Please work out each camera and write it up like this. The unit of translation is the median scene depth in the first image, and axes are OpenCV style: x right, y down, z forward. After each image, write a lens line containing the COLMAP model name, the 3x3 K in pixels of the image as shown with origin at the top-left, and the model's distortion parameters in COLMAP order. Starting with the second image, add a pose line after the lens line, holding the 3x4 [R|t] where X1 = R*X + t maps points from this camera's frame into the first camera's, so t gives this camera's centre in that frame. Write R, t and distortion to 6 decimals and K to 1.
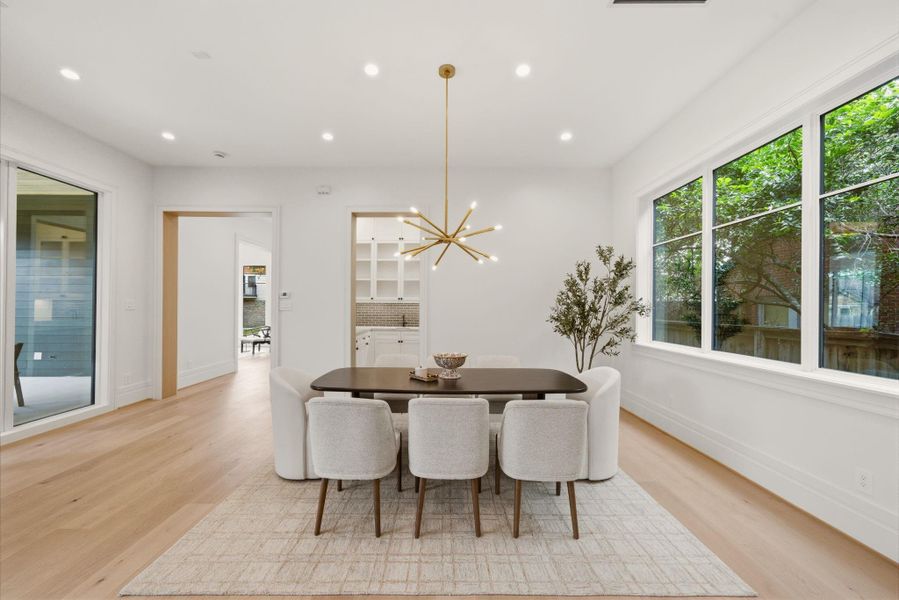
lens RADIAL K [[323.9, 0, 442.7], [0, 323.9, 304.7], [0, 0, 1]] dist [0.000339, 0.000266]
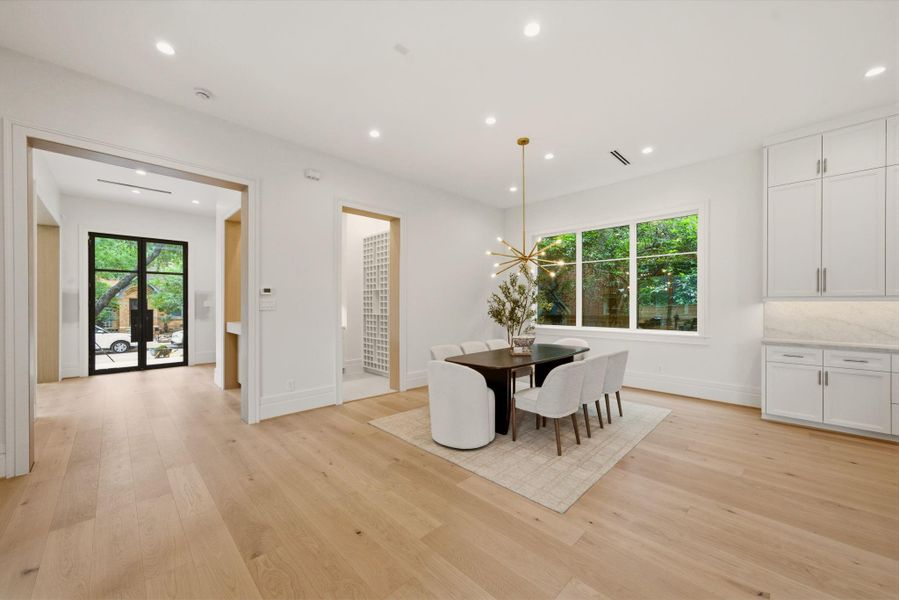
lens RADIAL K [[307.1, 0, 460.1], [0, 307.1, 301.3], [0, 0, 1]] dist [-0.001135, -0.000046]
pose [[0.742565, -0.001277, 0.669772, -1.236228], [-0.000512, 0.999997, 0.002473, -0.014108], [-0.669773, -0.002179, 0.742562, 0.175432]]
